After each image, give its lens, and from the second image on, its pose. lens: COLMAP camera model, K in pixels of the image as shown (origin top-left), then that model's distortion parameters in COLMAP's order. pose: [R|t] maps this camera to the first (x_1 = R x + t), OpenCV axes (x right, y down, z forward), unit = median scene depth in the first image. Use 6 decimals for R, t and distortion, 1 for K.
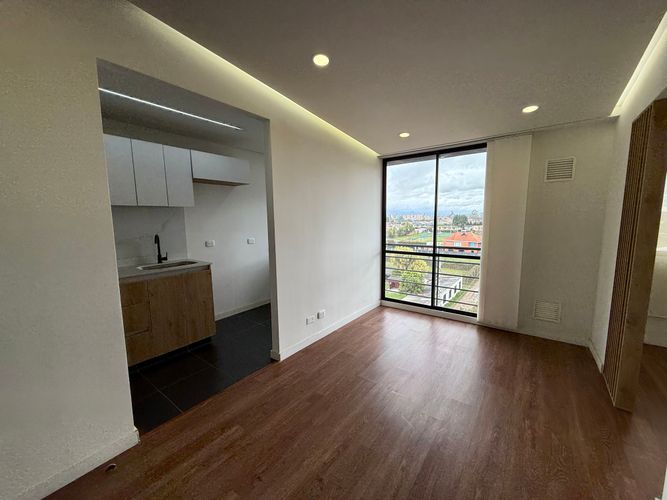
lens RADIAL K [[265.7, 0, 331.7], [0, 265.7, 249.8], [0, 0, 1]] dist [0.001200, -0.000676]
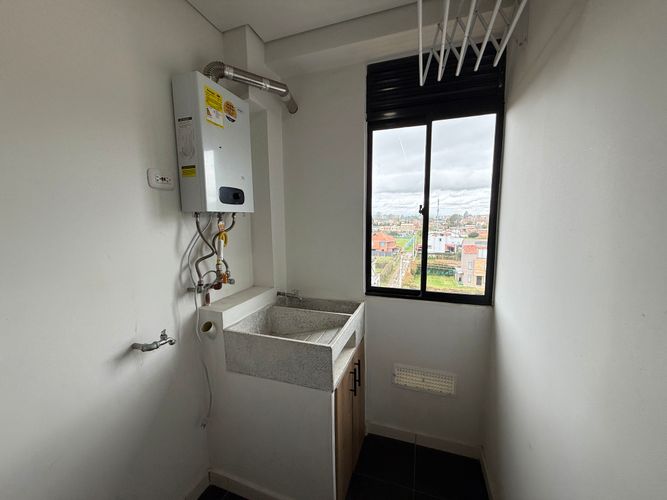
lens RADIAL K [[265.7, 0, 331.4], [0, 265.7, 249.5], [0, 0, 1]] dist [0.001200, -0.000676]
pose [[0.950458, -0.034669, 0.308913, -0.171948], [0.036465, 0.999335, -0.000039, -0.116258], [-0.308706, 0.011302, 0.951090, 0.960111]]
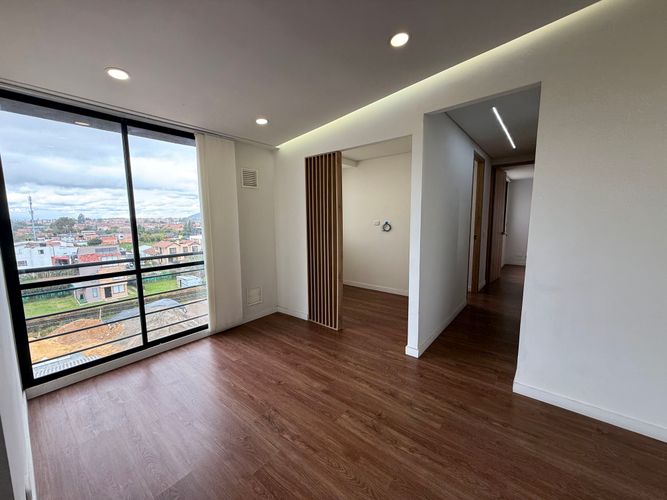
lens RADIAL K [[265.7, 0, 331.9], [0, 265.7, 249.5], [0, 0, 1]] dist [0.001200, -0.000676]
pose [[0.037223, -0.105442, 0.993729, -0.314434], [0.128973, 0.986608, 0.099855, -0.046397], [-0.990949, 0.124447, 0.050324, 0.522069]]
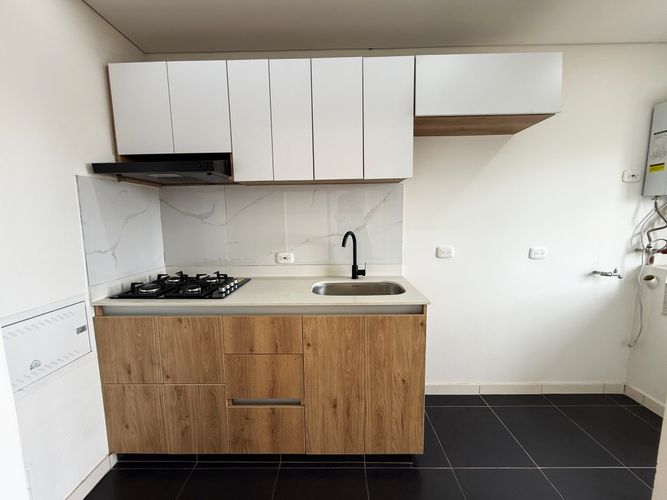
lens RADIAL K [[265.7, 0, 332.6], [0, 265.7, 250.3], [0, 0, 1]] dist [0.001200, -0.000676]
pose [[0.592822, 0.102167, -0.798827, -0.183540], [-0.089565, 0.994131, 0.060678, -0.041888], [0.800338, 0.035576, 0.598493, 0.544811]]
